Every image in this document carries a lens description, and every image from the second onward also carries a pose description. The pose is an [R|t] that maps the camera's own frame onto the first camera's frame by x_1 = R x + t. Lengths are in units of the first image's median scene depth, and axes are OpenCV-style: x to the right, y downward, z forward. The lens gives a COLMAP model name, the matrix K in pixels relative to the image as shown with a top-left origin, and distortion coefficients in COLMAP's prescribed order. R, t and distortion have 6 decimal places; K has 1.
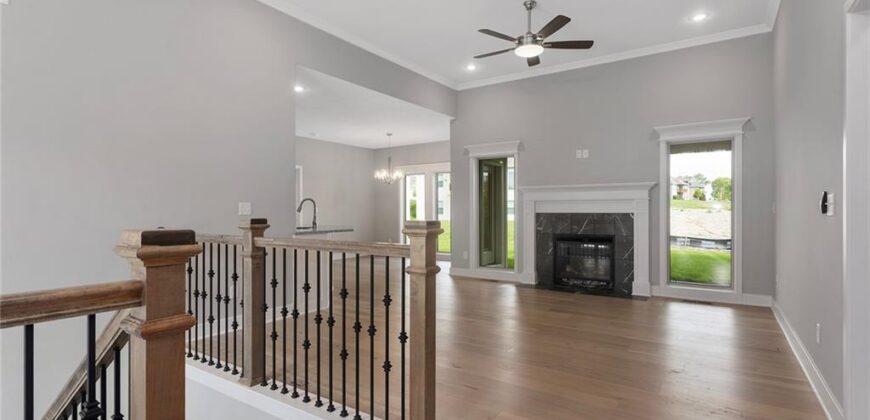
lens RADIAL K [[417.4, 0, 429.4], [0, 417.4, 206.3], [0, 0, 1]] dist [-0.003270, 0.000391]
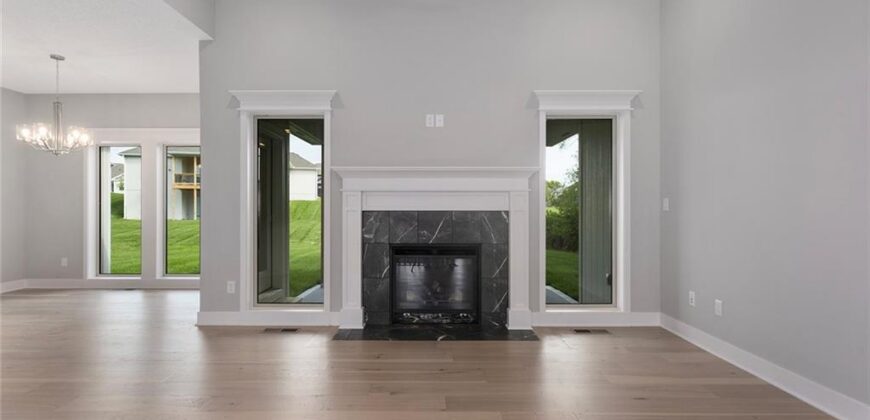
lens RADIAL K [[417.4, 0, 429.4], [0, 417.4, 206.3], [0, 0, 1]] dist [-0.003270, 0.000391]
pose [[0.824693, 0.003843, 0.565567, -0.011219], [-0.006023, 0.999980, 0.001988, 0.007518], [-0.565548, -0.005046, 0.824700, 0.443143]]
